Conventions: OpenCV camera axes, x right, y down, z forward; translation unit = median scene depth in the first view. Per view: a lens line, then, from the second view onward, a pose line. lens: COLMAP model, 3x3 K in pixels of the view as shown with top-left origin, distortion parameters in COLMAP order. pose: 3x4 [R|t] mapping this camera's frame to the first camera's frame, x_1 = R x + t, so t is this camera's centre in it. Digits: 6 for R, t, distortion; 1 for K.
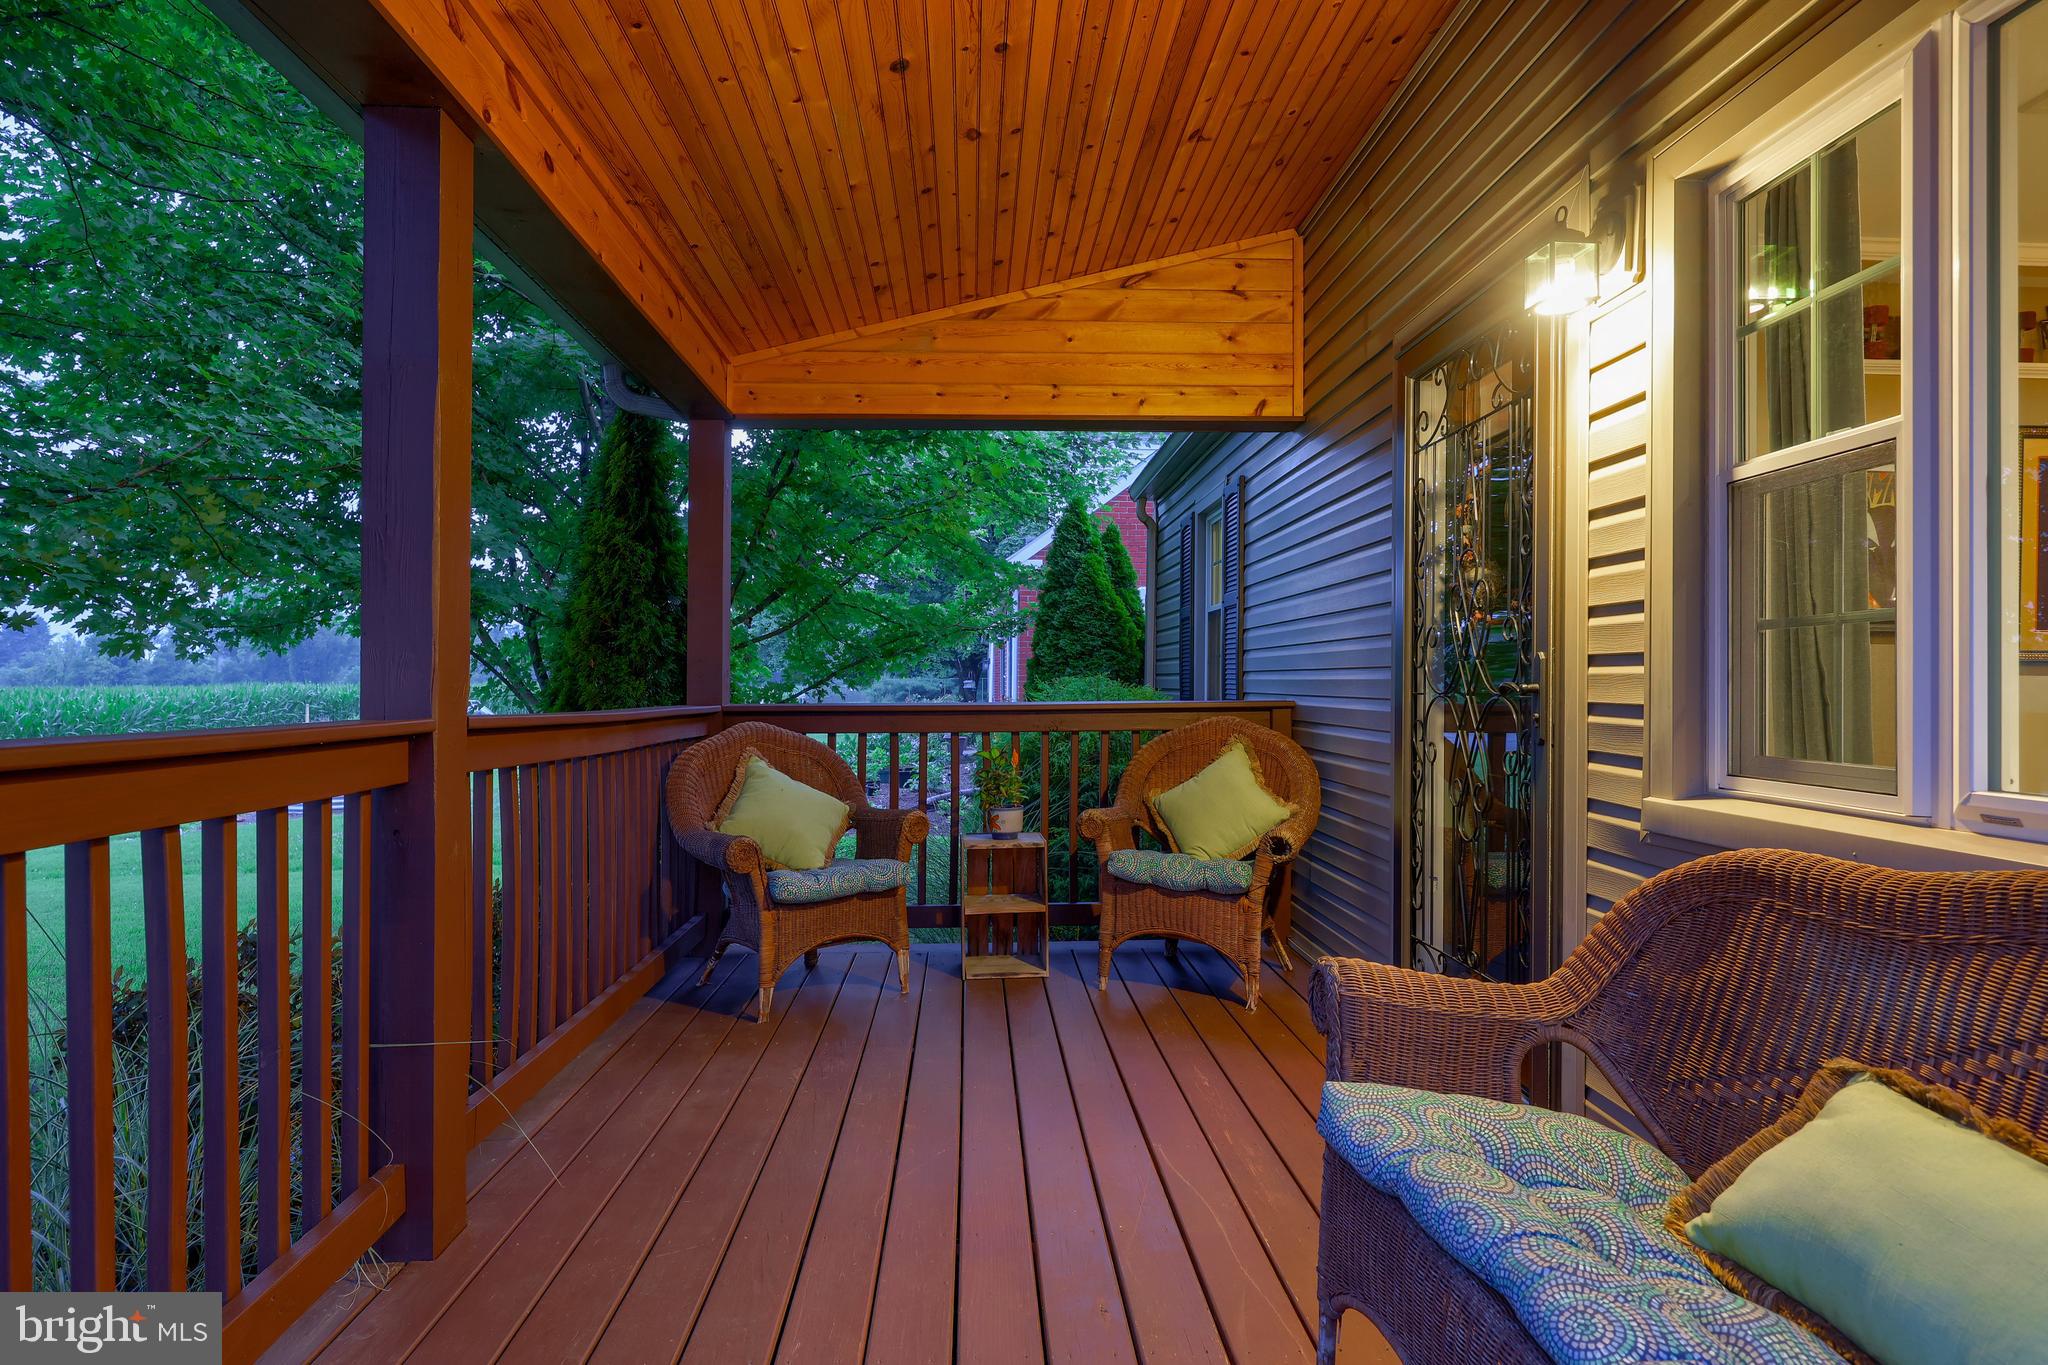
lens RADIAL K [[1144.2, 0, 1024.0], [0, 1144.2, 682.5], [0, 0, 1]] dist [0.000110, 0.000201]
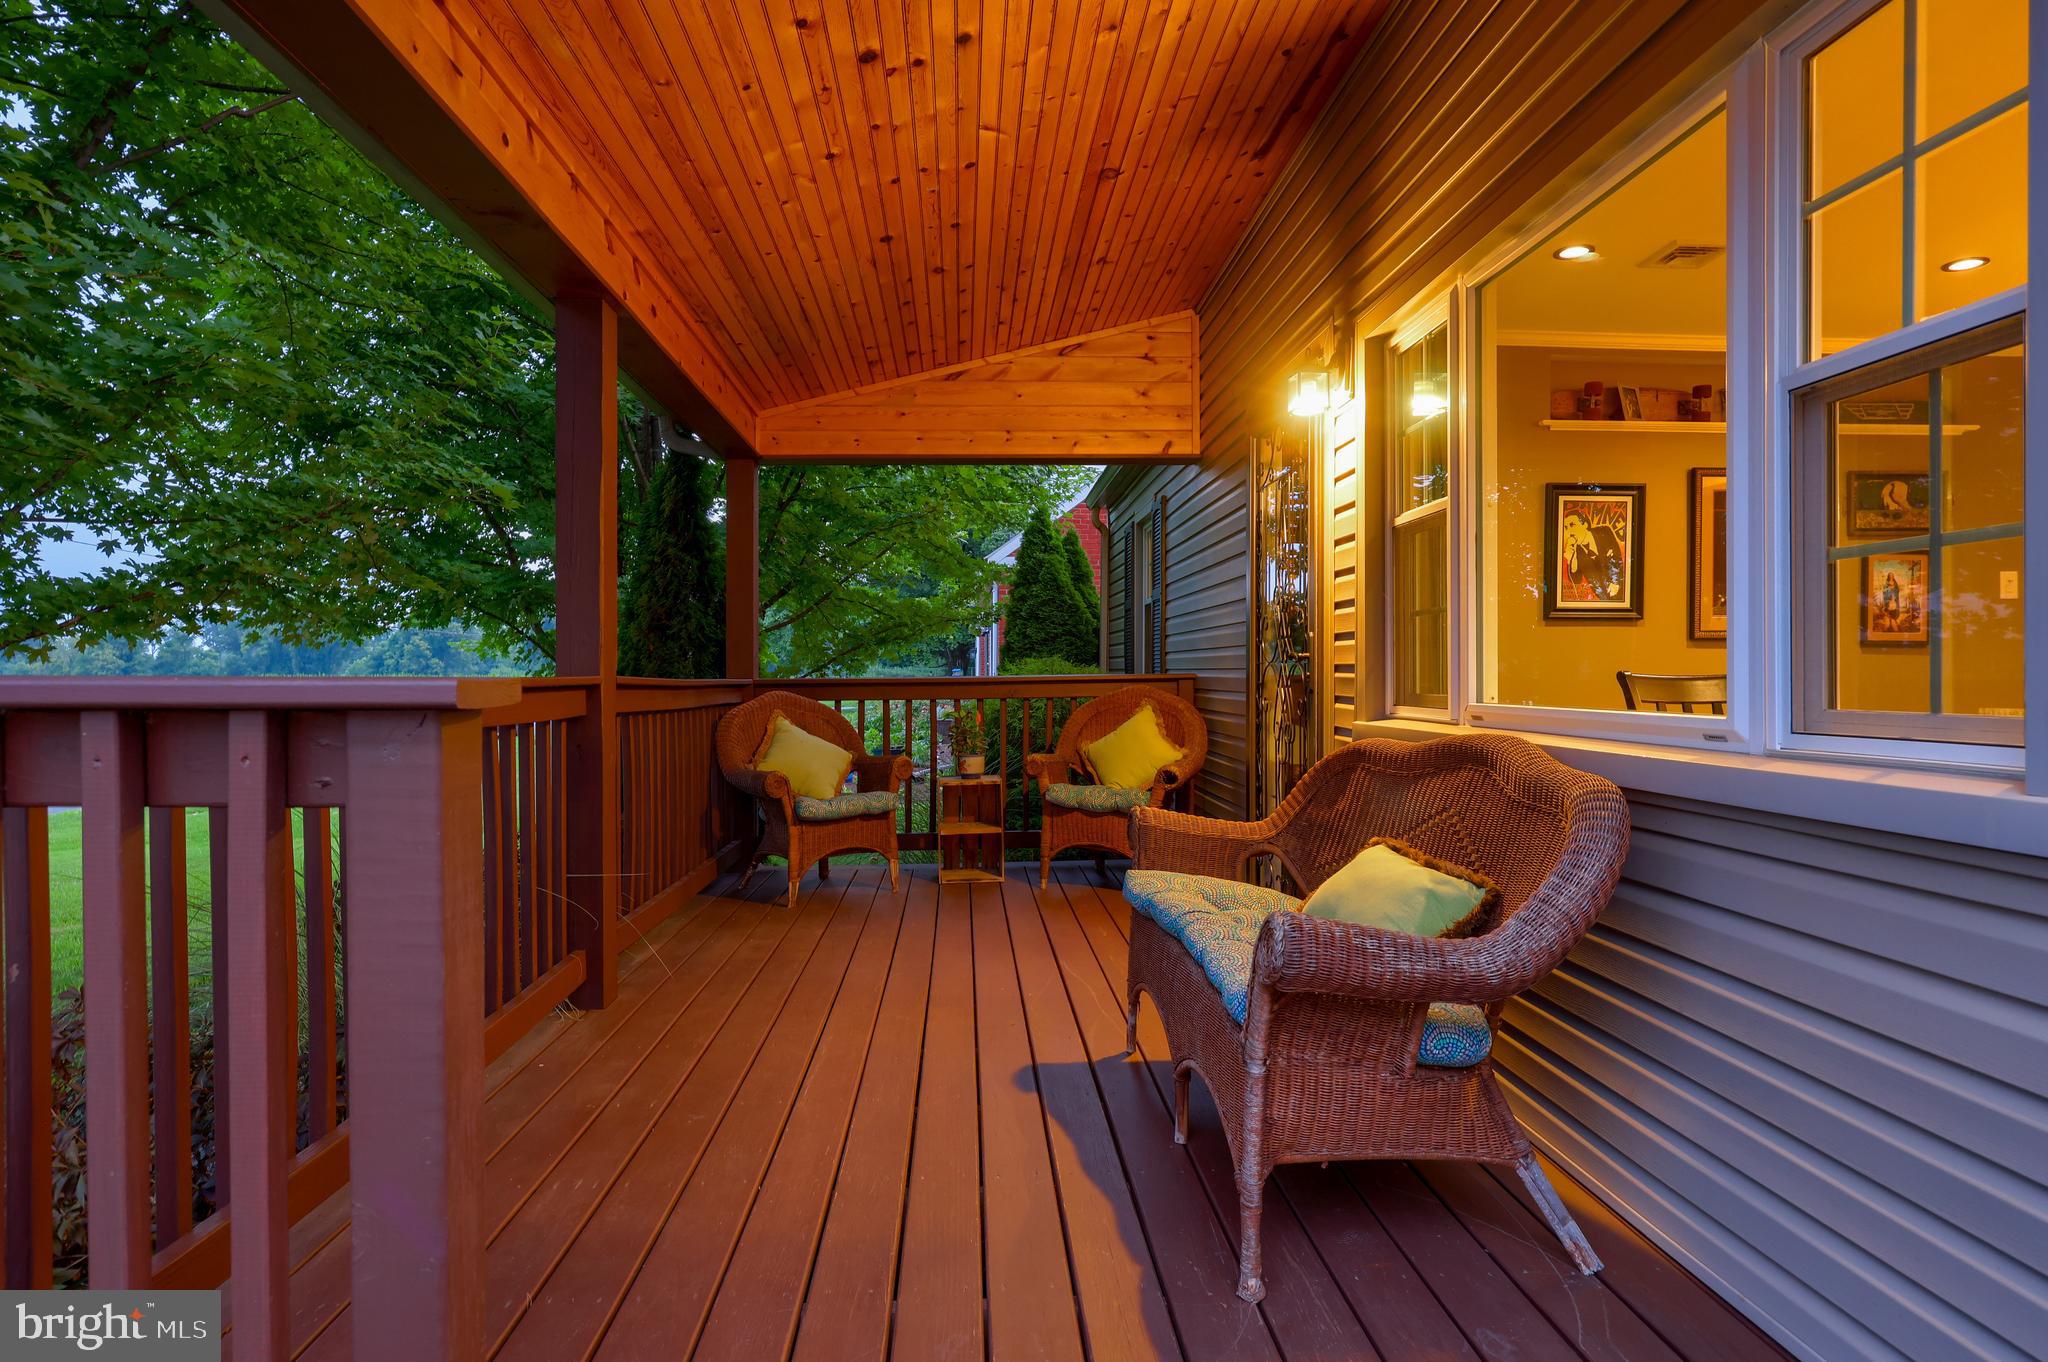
lens RADIAL K [[1126.3, 0, 1024.0], [0, 1126.3, 681.0], [0, 0, 1]] dist [0.003653, 0.000233]
pose [[0.999947, -0.005920, 0.008476, 0.034286], [0.005857, 0.999955, 0.007463, 0.014915], [-0.008519, -0.007413, 0.999936, -0.296092]]
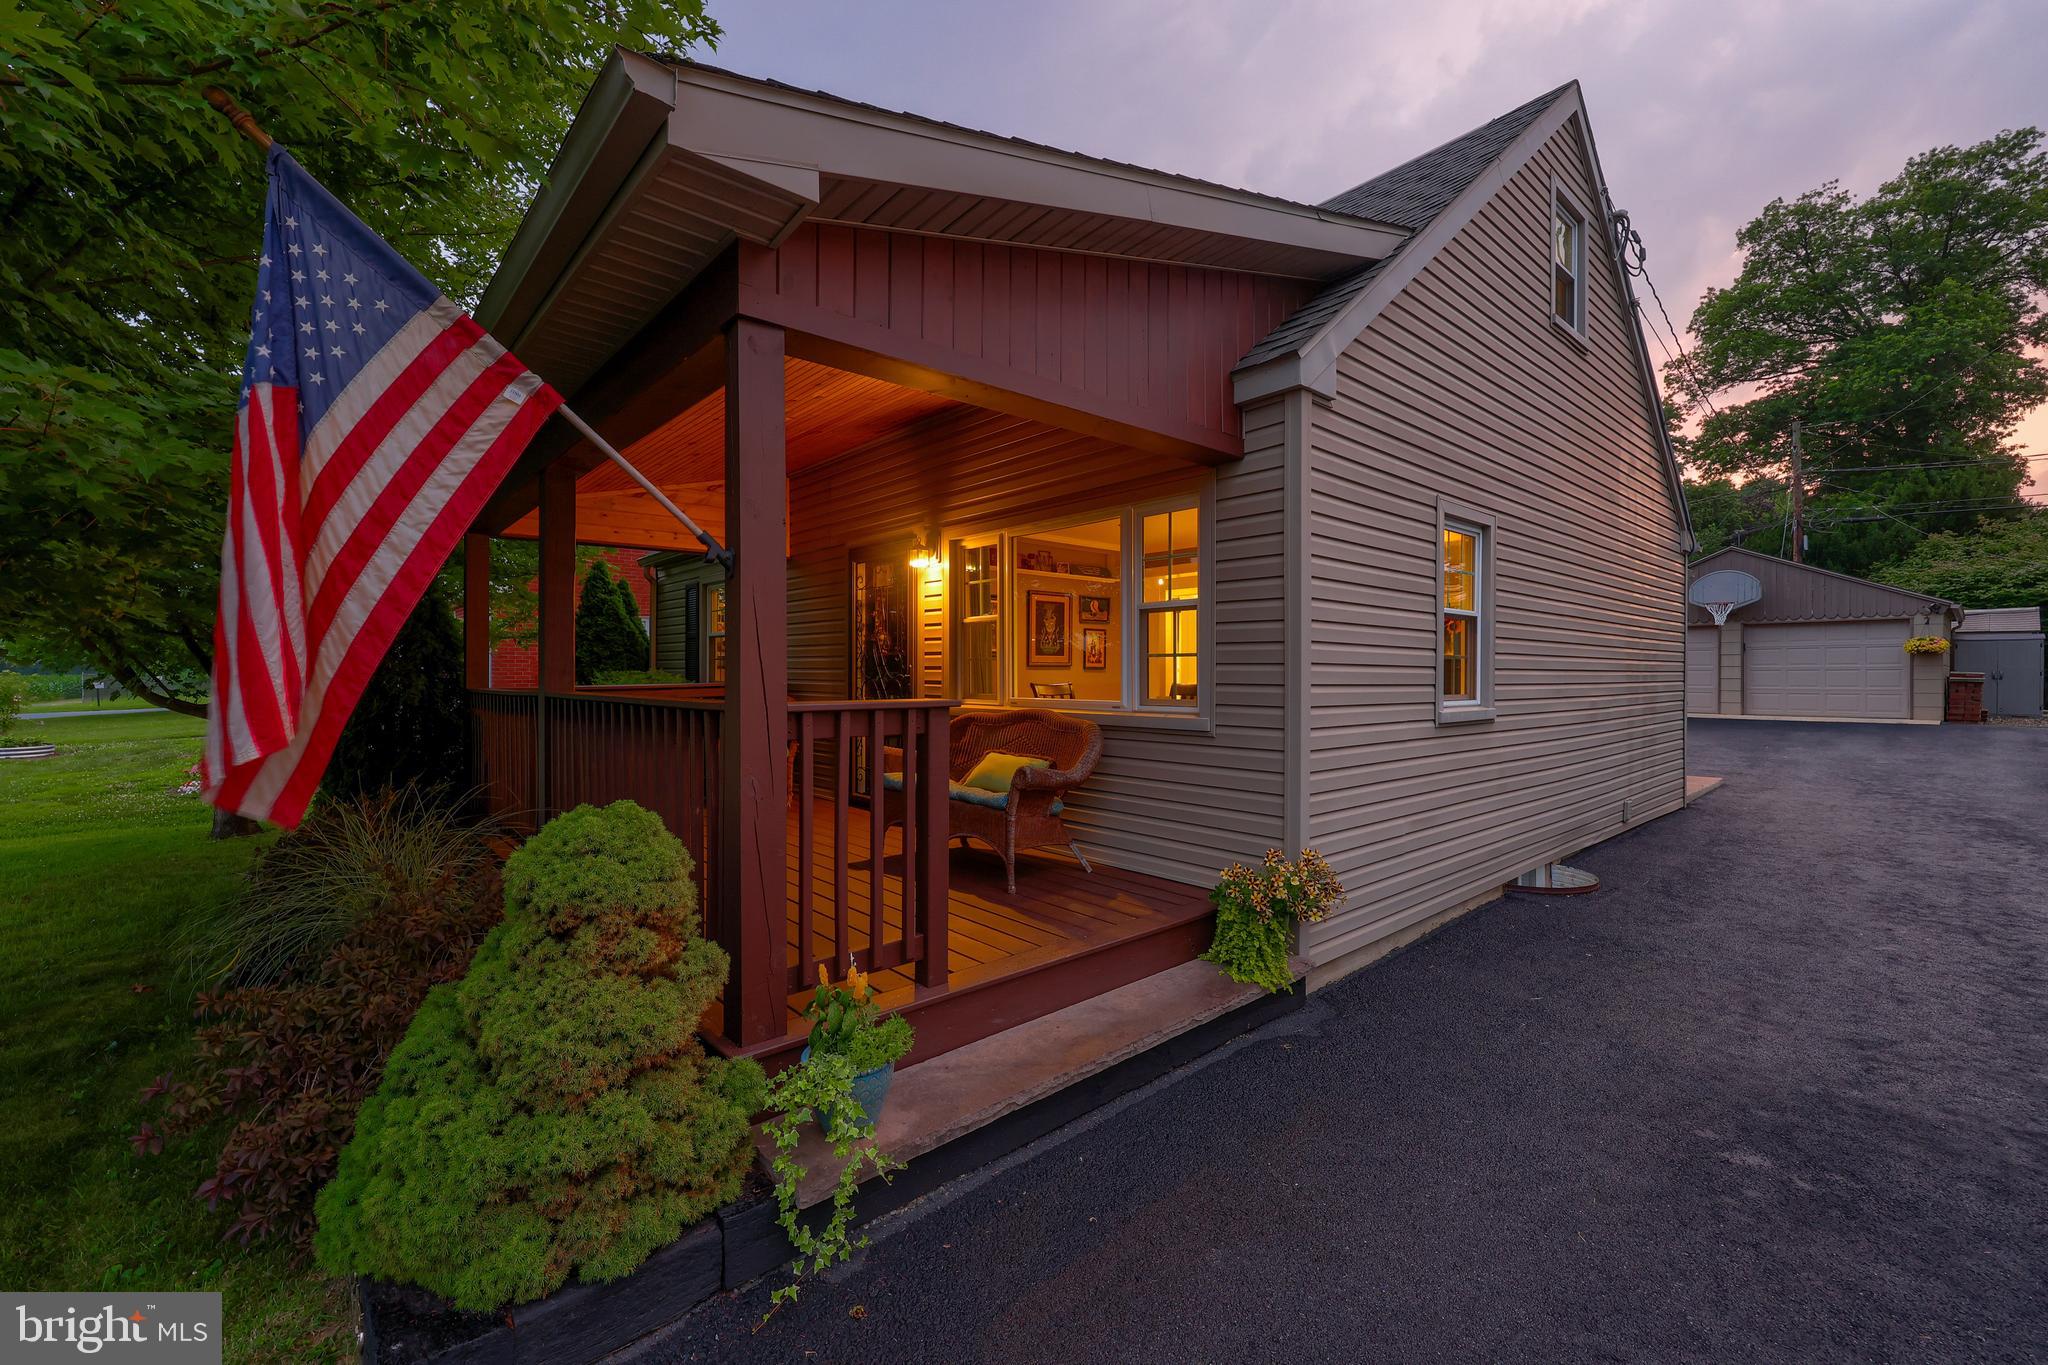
lens RADIAL K [[846.8, 0, 1024.0], [0, 846.8, 682.5], [0, 0, 1]] dist [-0.000589, -0.000068]
pose [[0.777482, -0.016987, 0.628676, -0.485579], [0.006130, 0.999792, 0.019433, -0.012860], [-0.628876, -0.011255, 0.777424, -0.644566]]
